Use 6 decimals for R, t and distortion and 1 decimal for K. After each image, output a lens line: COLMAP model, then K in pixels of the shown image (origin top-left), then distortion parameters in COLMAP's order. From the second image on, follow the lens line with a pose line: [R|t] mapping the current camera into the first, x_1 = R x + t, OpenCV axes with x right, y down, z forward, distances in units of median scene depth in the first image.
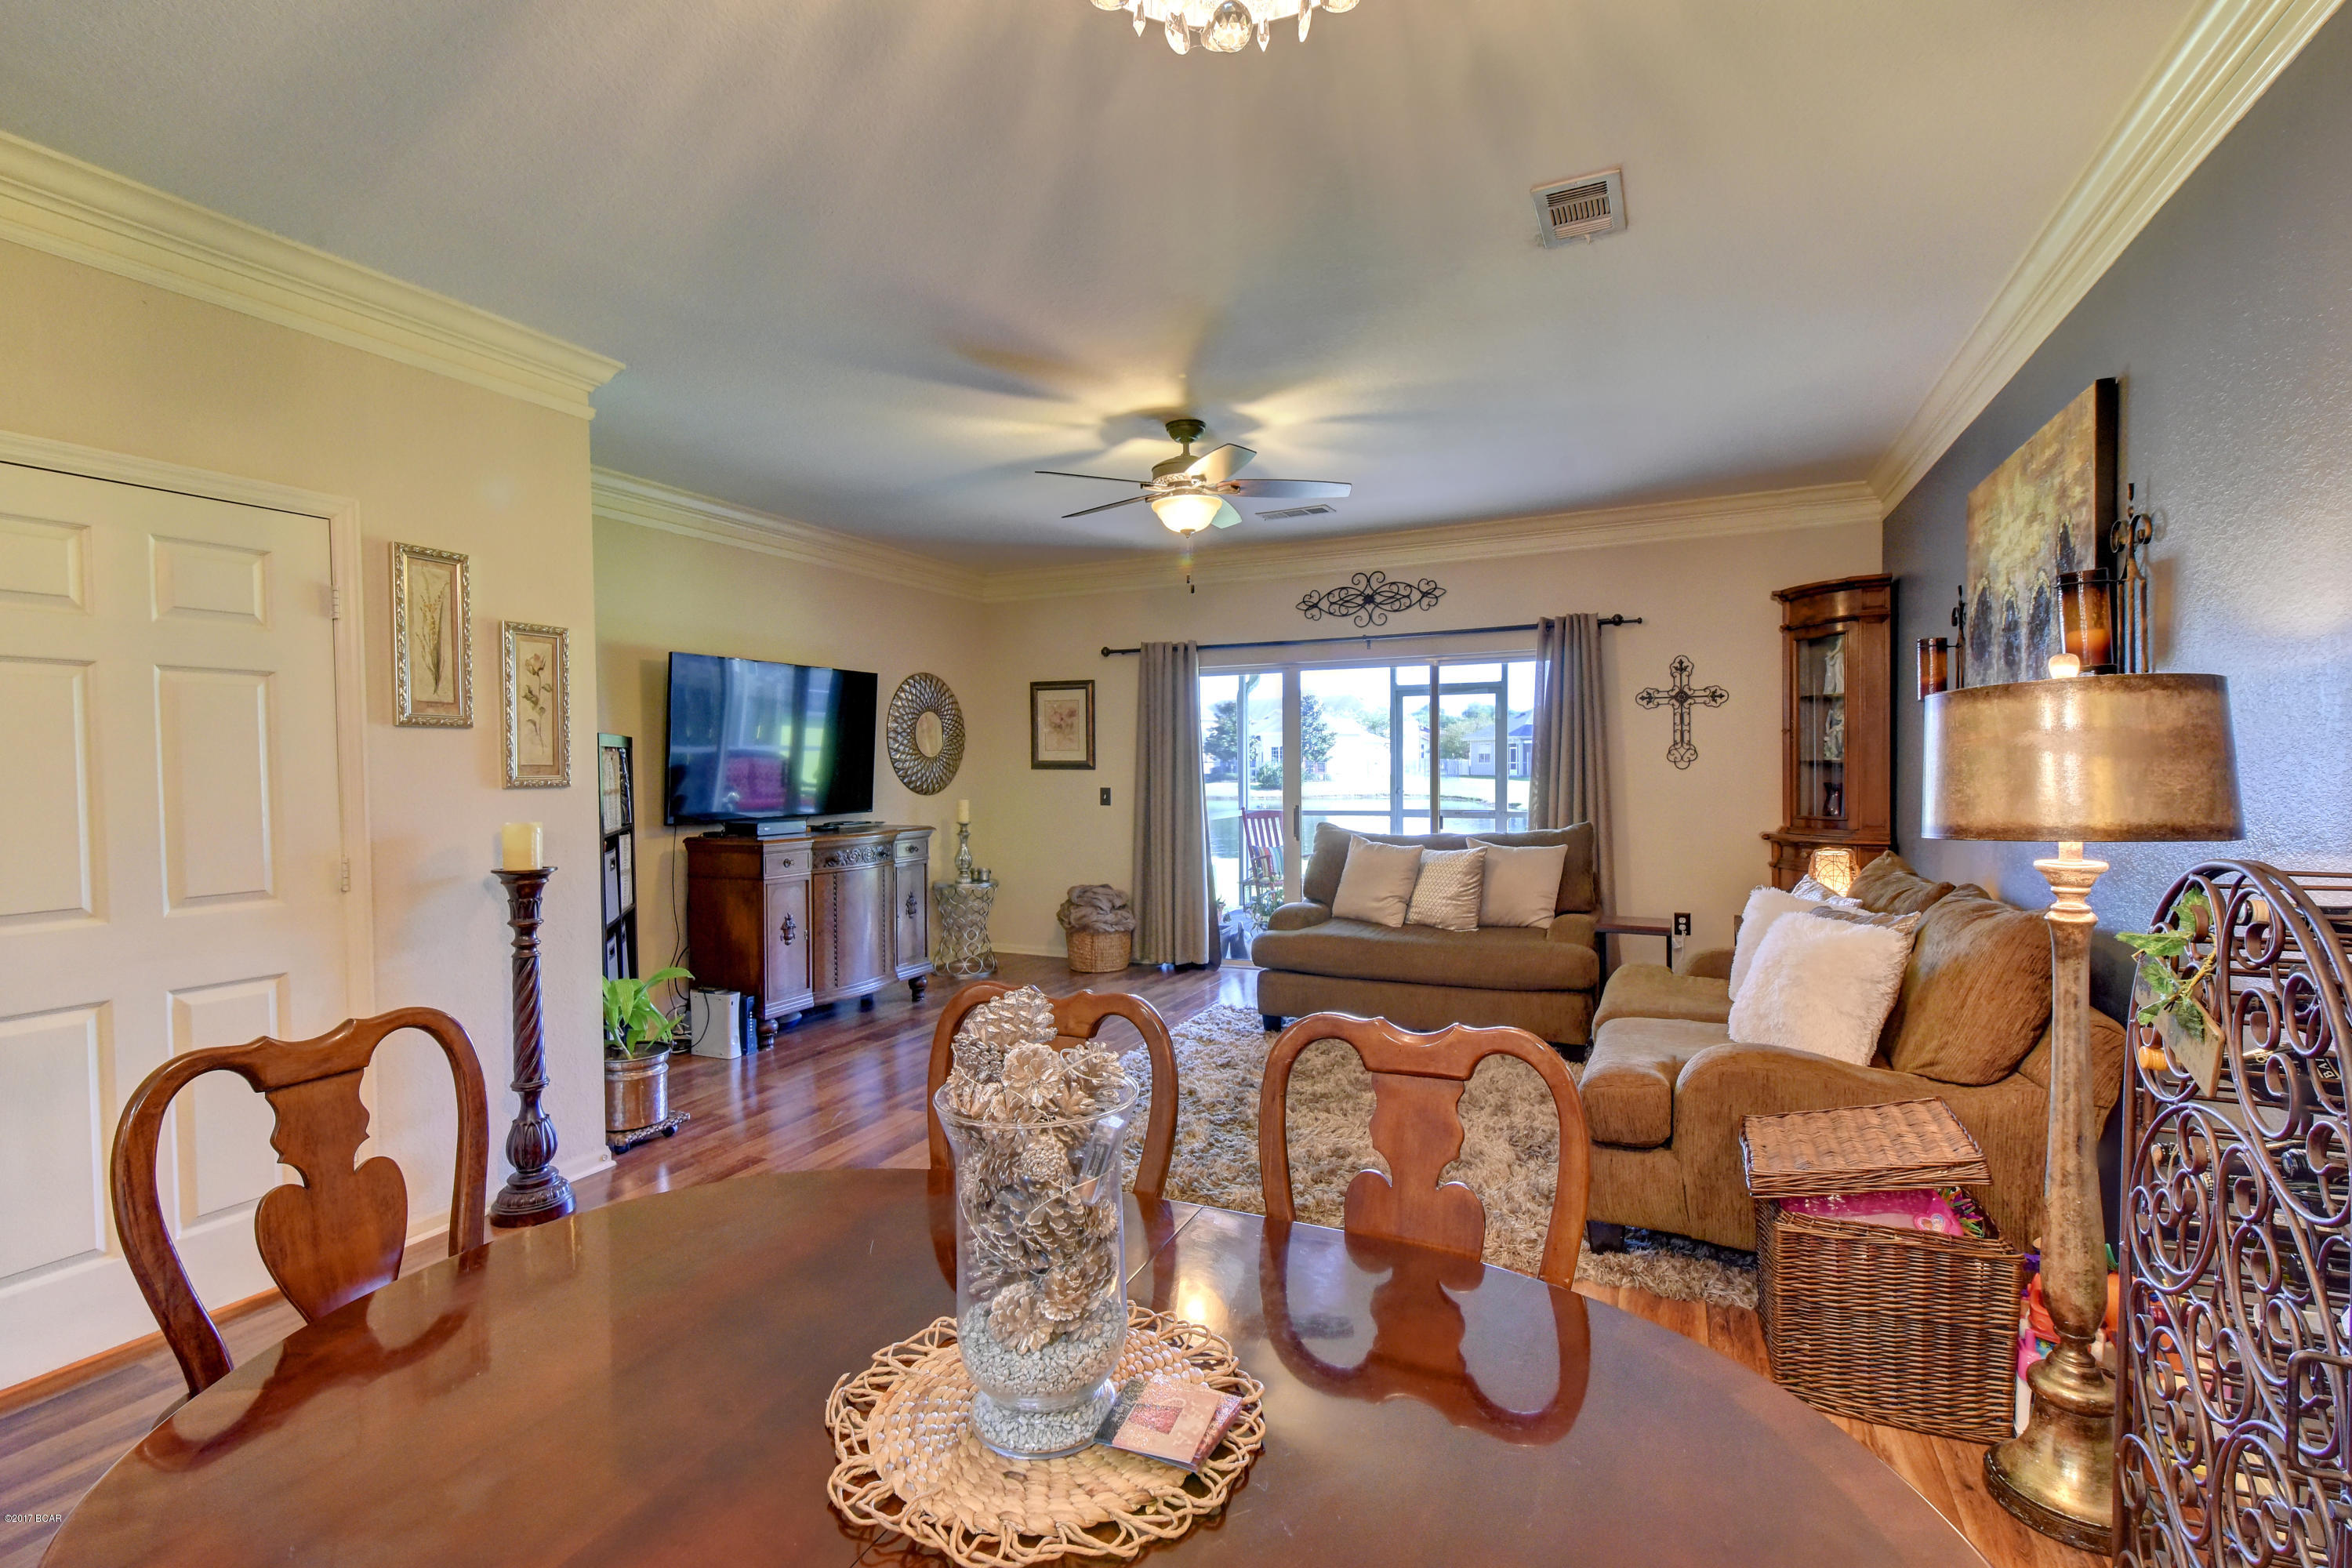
lens RADIAL K [[1062.8, 0, 1176.0], [0, 1062.8, 784.0], [0, 0, 1]] dist [0.017992, -0.001332]
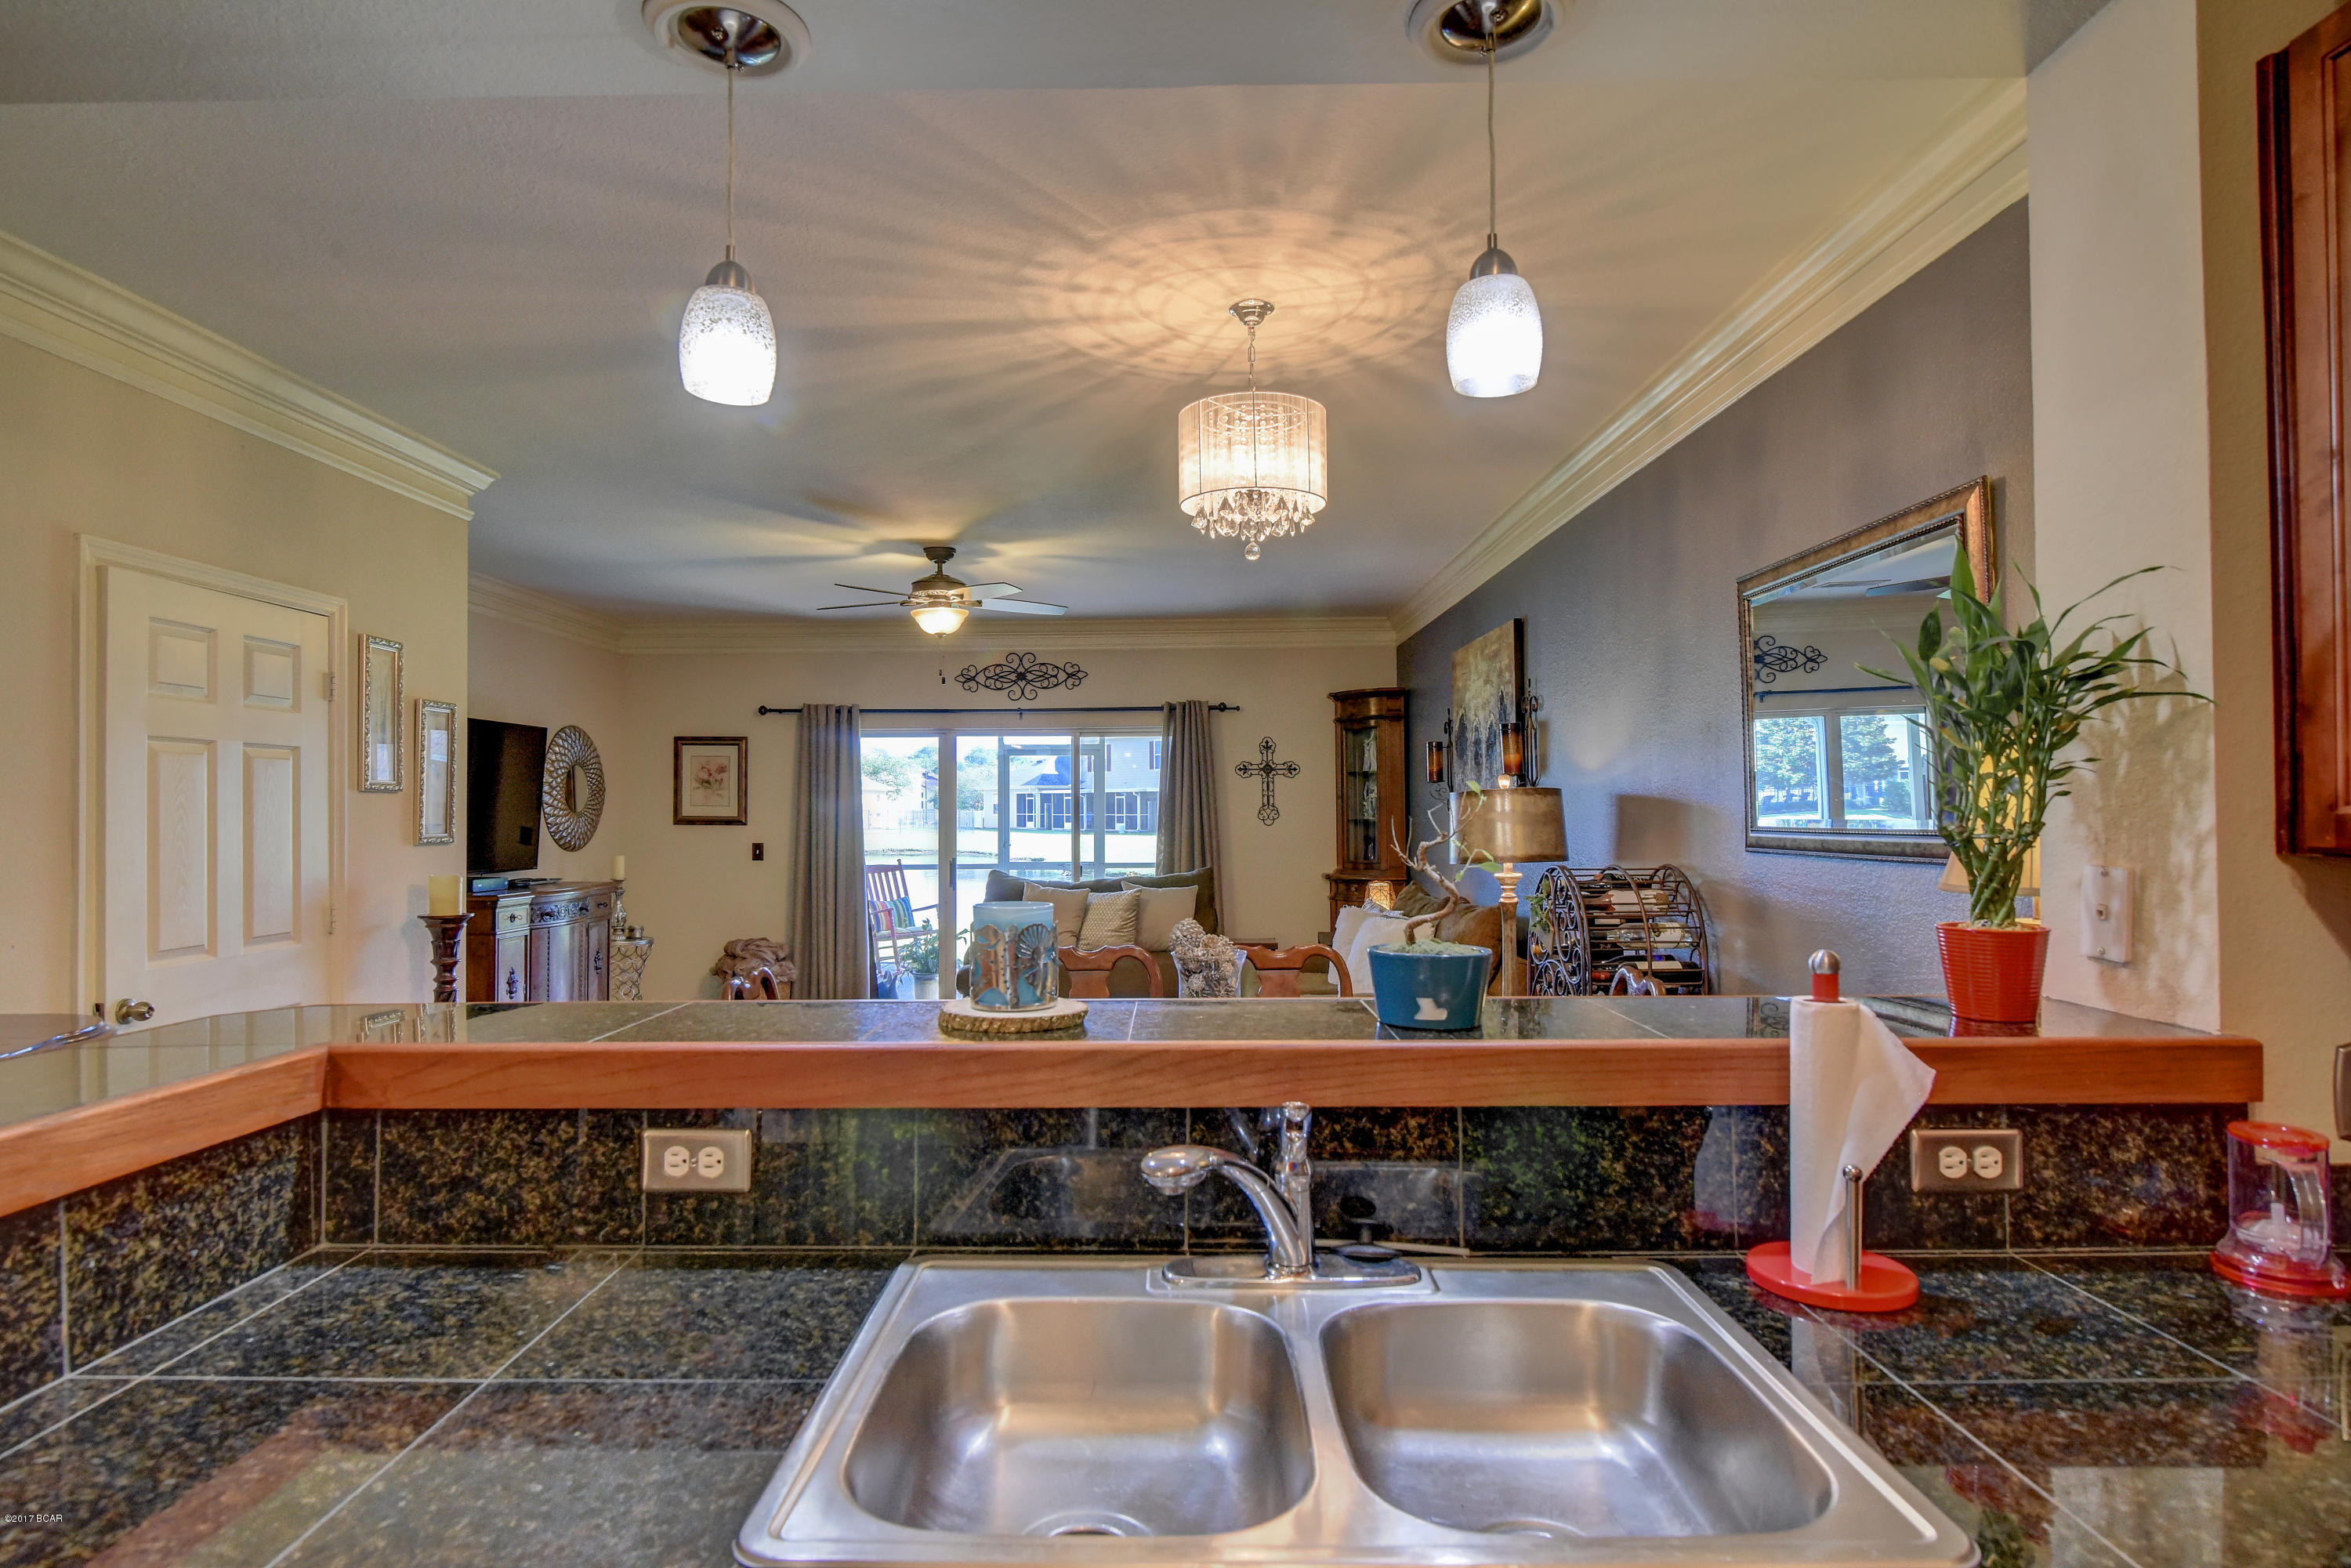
lens RADIAL K [[1250.1, 0, 1166.6], [0, 1250.1, 789.4], [0, 0, 1]] dist [-0.011348, 0.000515]
pose [[0.908669, 0.012213, 0.417338, -0.292651], [0.004025, 0.999269, -0.038006, -0.000994], [-0.417497, 0.036215, 0.907956, -0.347135]]
